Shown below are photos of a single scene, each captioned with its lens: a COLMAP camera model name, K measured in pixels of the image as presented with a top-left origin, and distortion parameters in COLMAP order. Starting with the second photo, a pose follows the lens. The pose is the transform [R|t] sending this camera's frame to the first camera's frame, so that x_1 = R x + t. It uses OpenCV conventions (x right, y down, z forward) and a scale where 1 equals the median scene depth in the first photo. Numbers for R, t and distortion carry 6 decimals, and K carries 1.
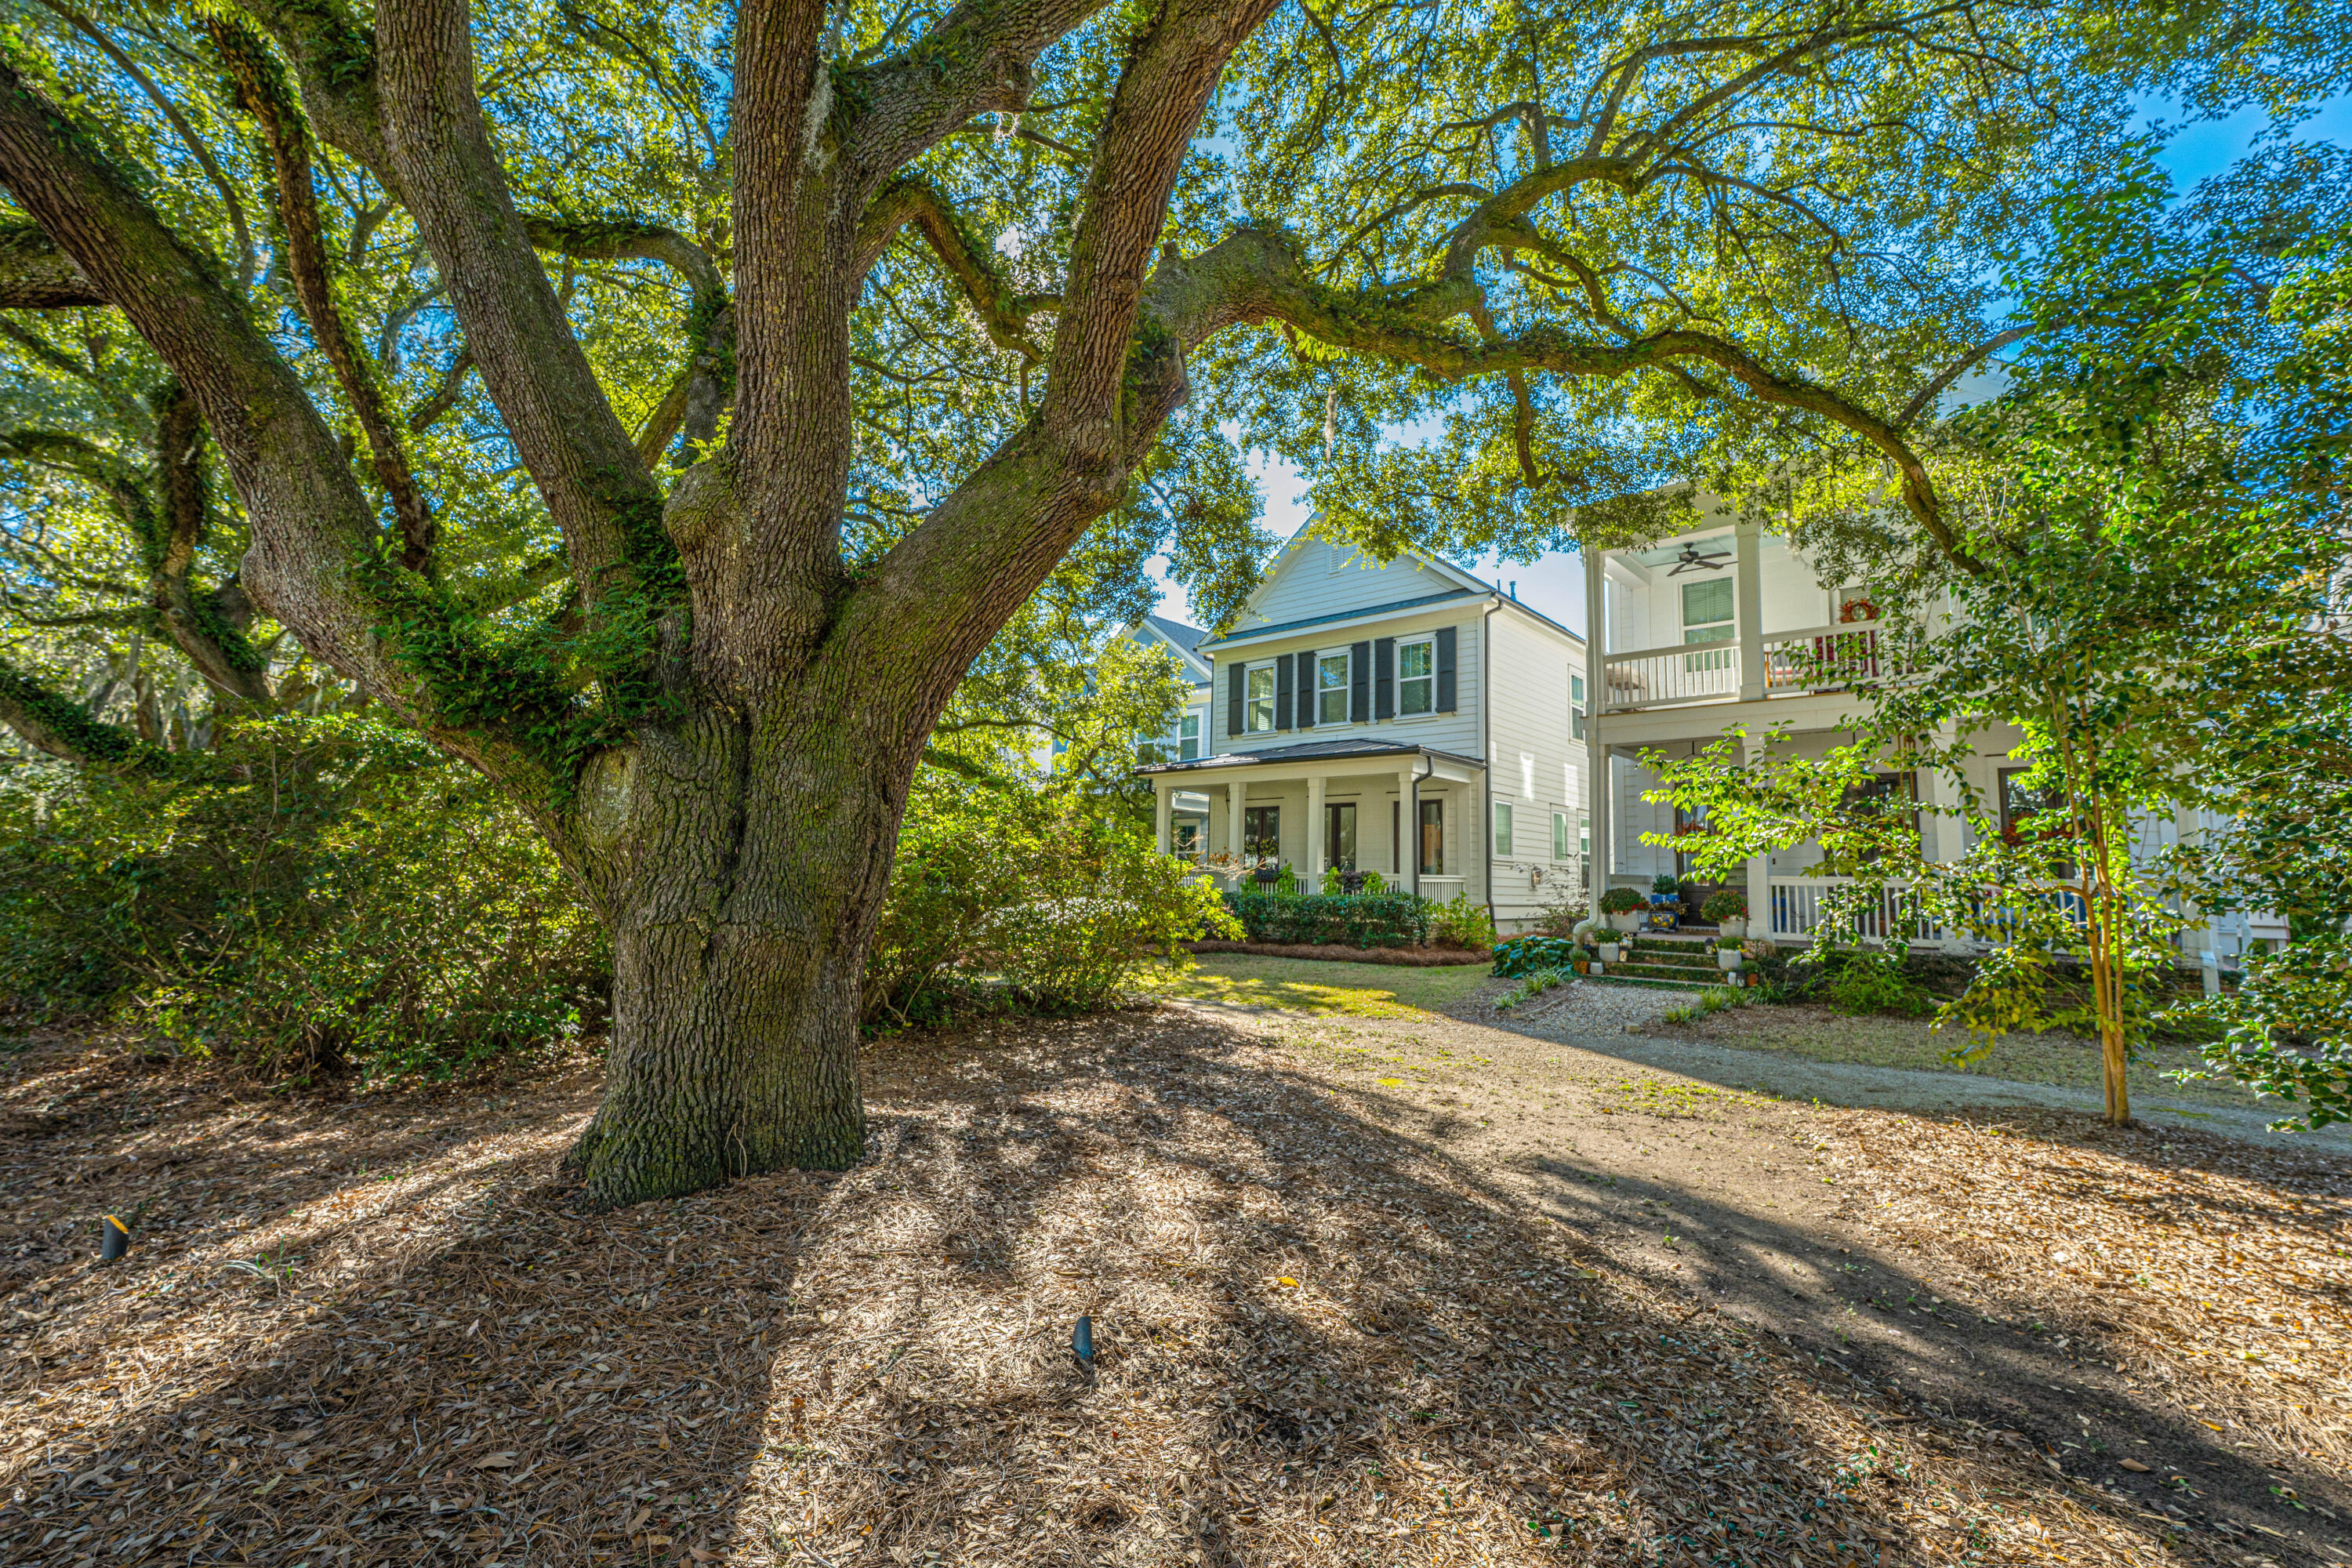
lens RADIAL K [[960.1, 0, 1156.7], [0, 960.1, 798.9], [0, 0, 1]] dist [-0.000557, 0.000237]
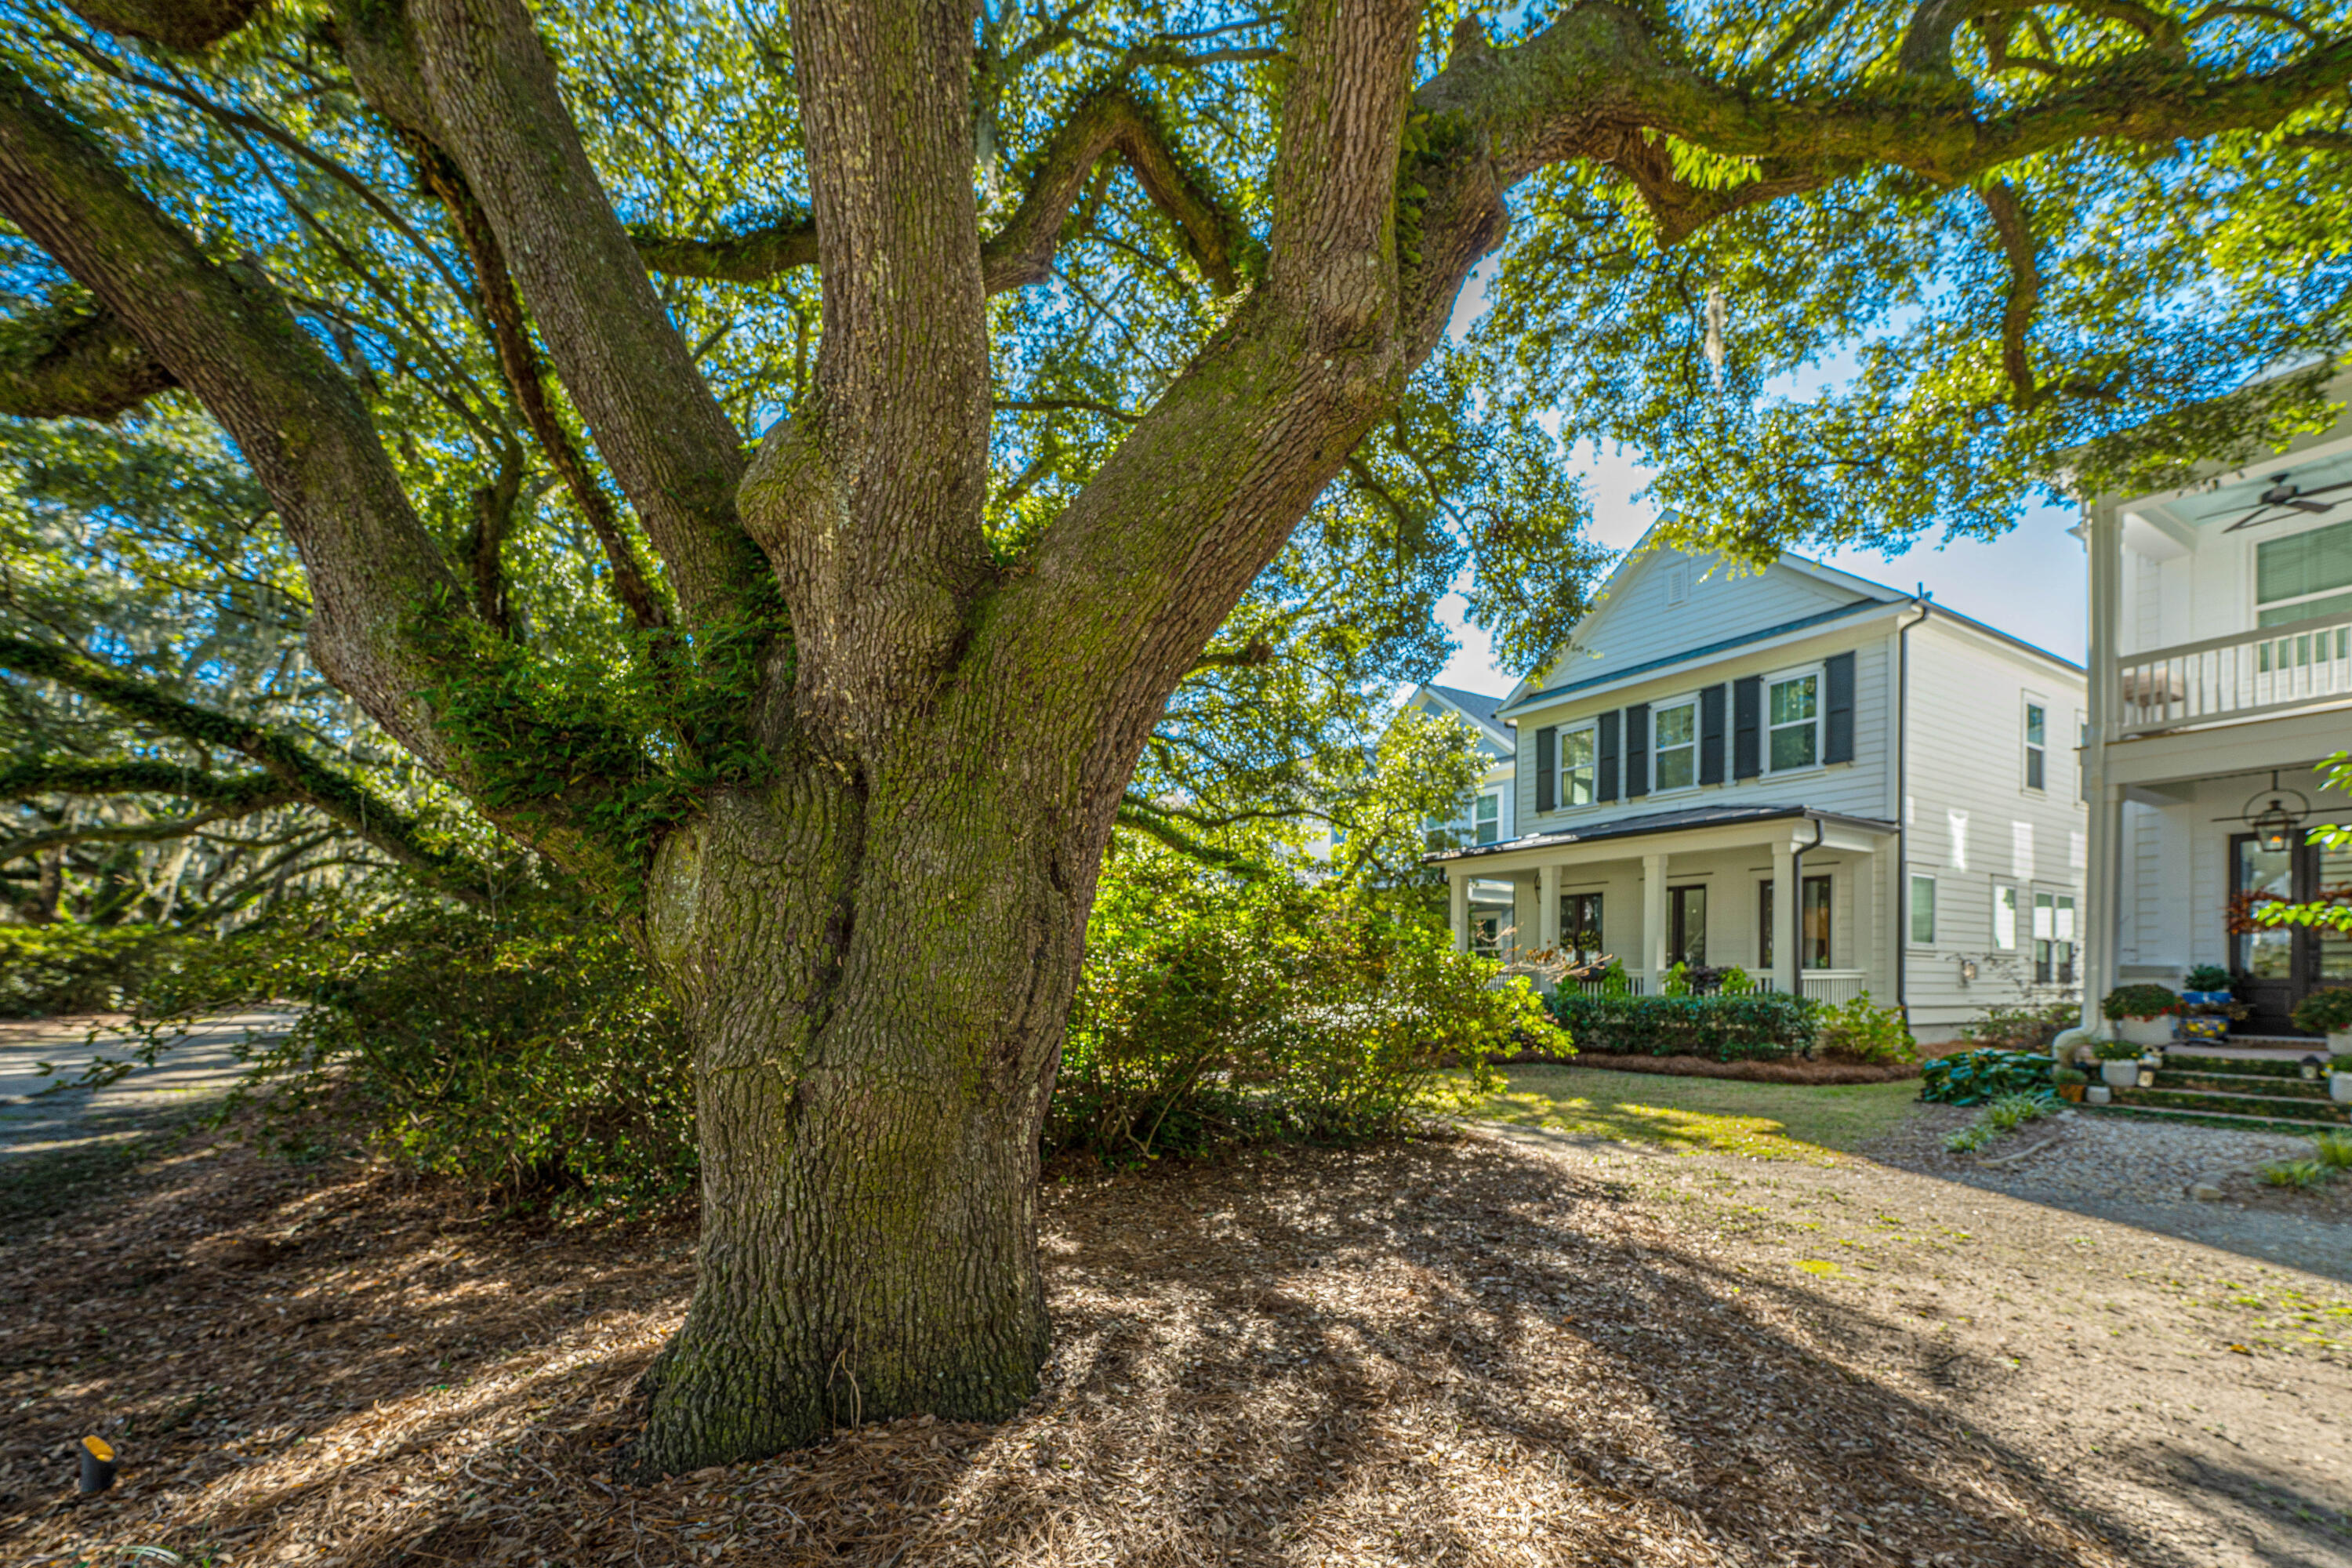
lens RADIAL K [[1009.1, 0, 1094.8], [0, 1009.1, 972.0], [0, 0, 1]] dist [0.002992, -0.001025]
pose [[0.942705, -0.016073, -0.333241, -0.001738], [0.040553, 0.996953, 0.066637, 0.002339], [0.331155, -0.076333, 0.940484, 0.043595]]
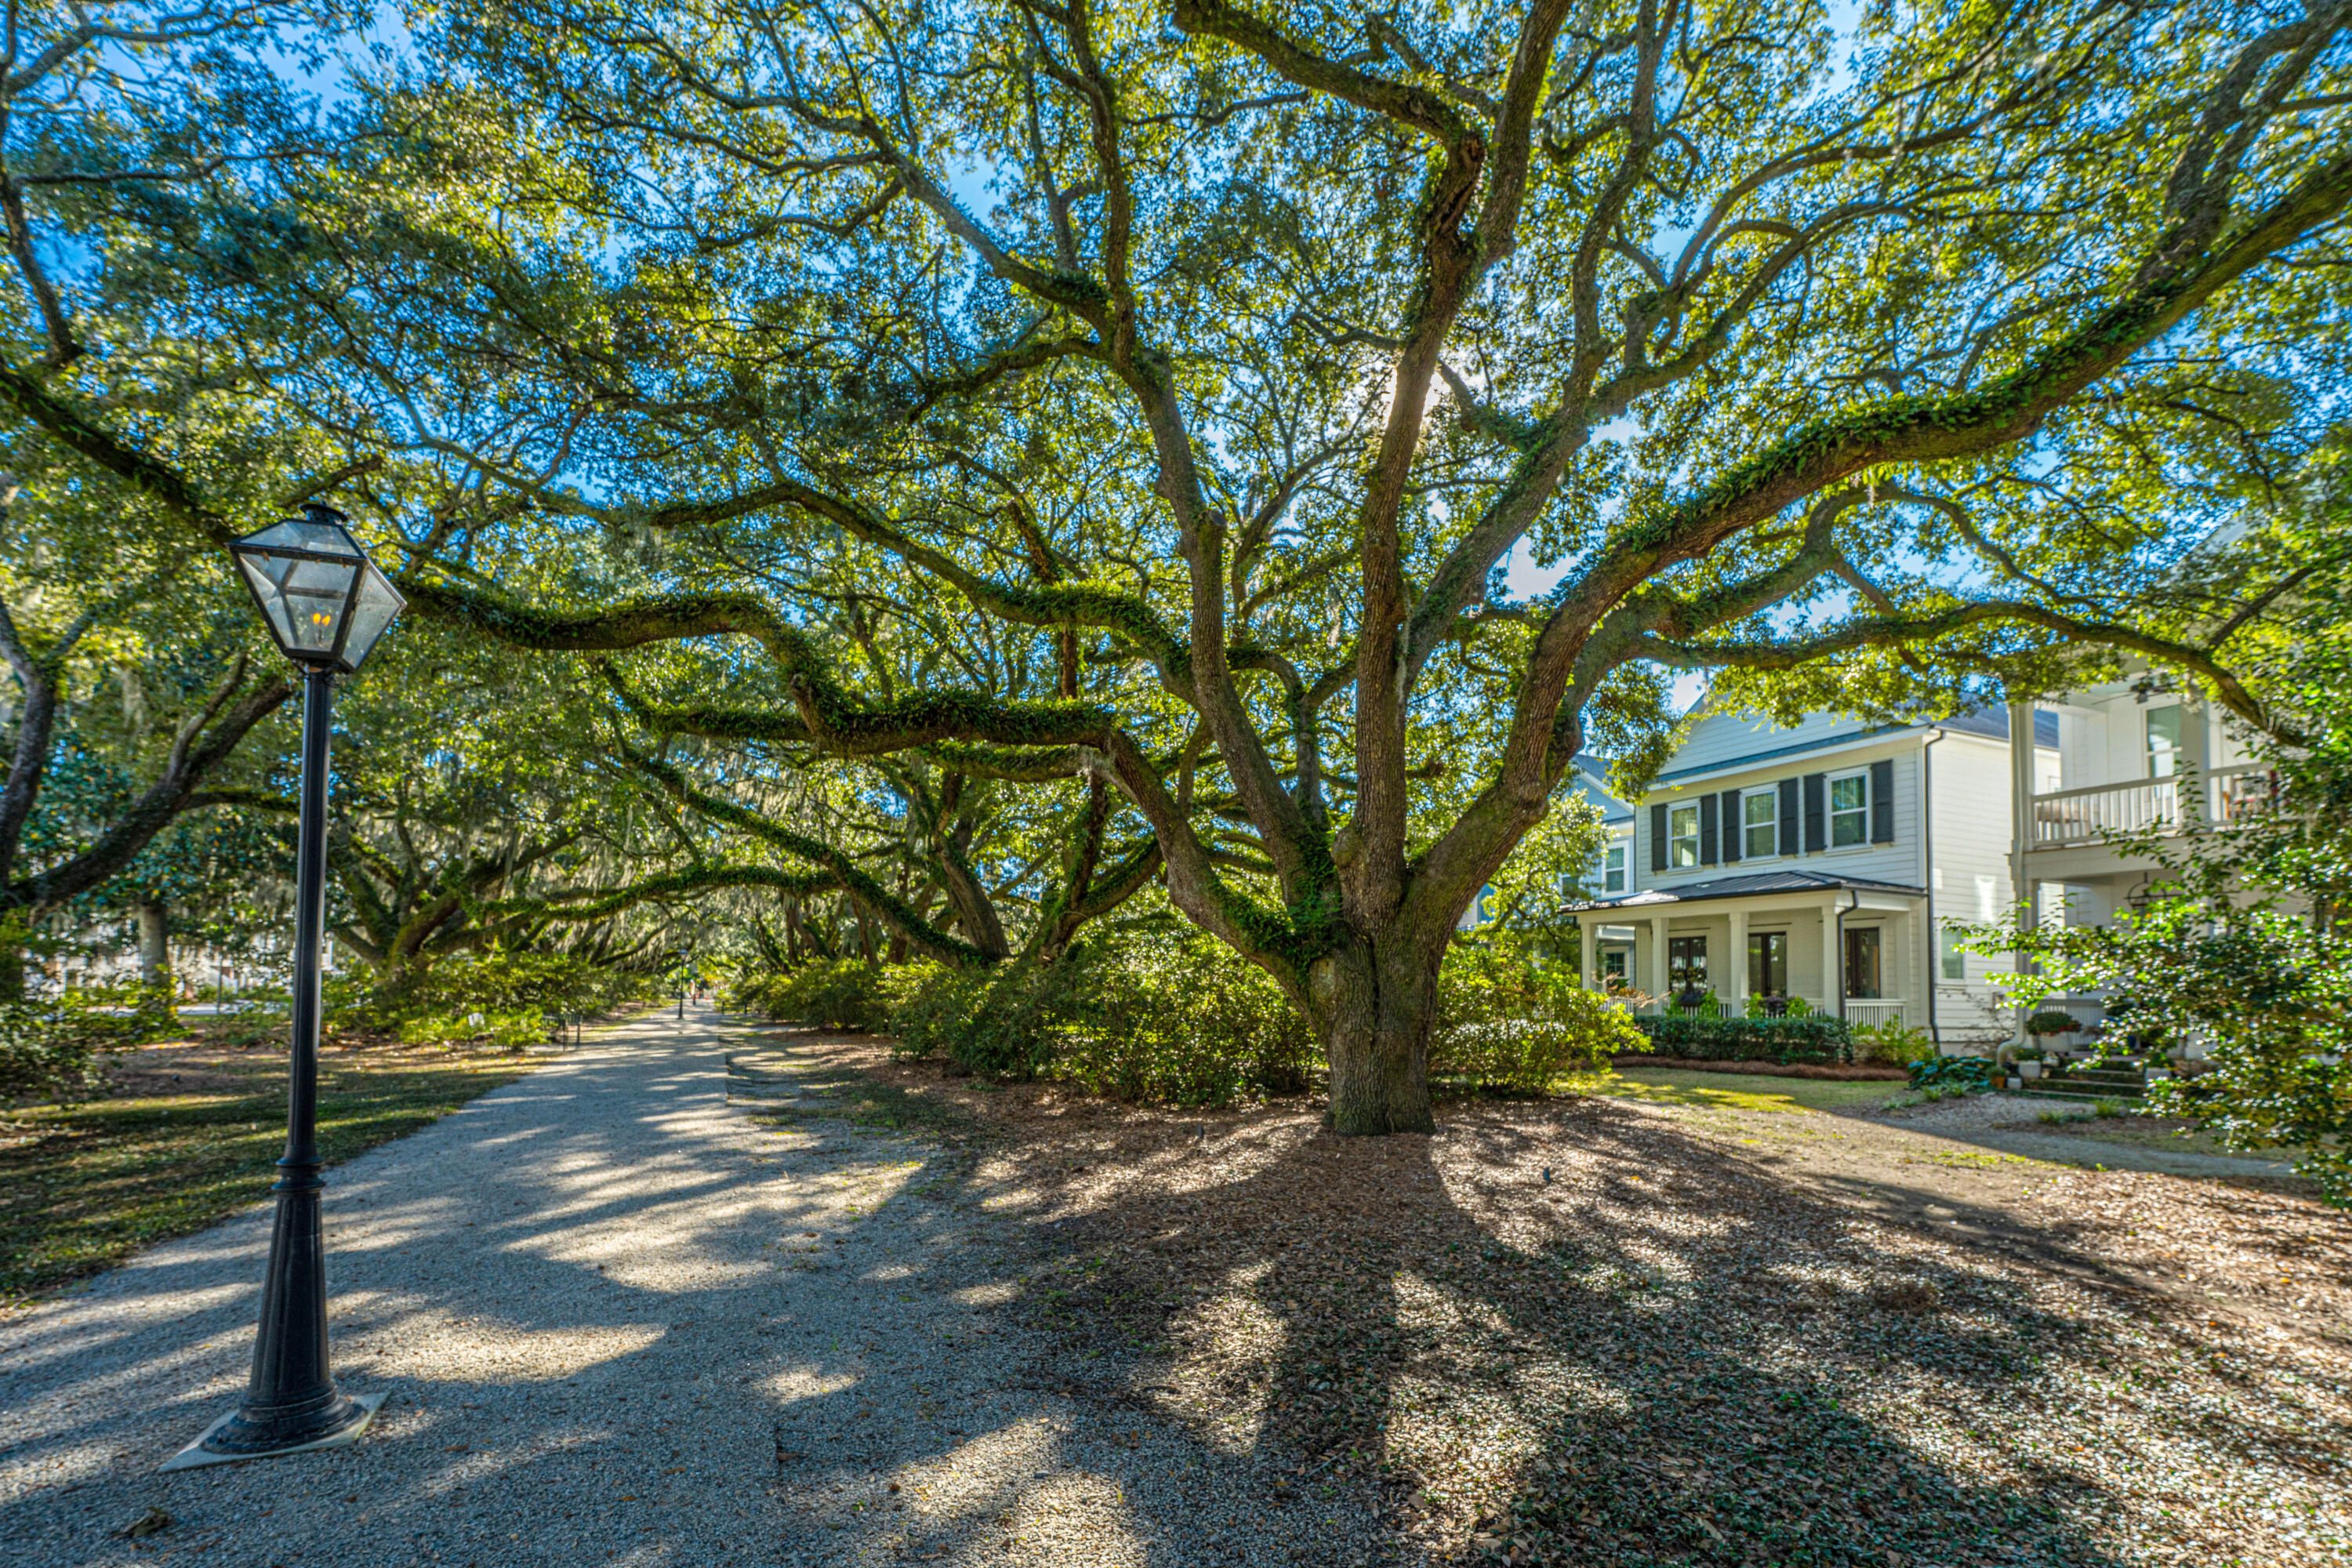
lens RADIAL K [[1017.3, 0, 1124.0], [0, 1017.3, 949.6], [0, 0, 1]] dist [-0.001461, 0.000252]
pose [[0.908292, -0.028317, -0.417377, 0.107827], [0.041752, 0.998861, 0.023092, -0.343008], [0.416248, -0.038401, 0.908440, -3.491754]]
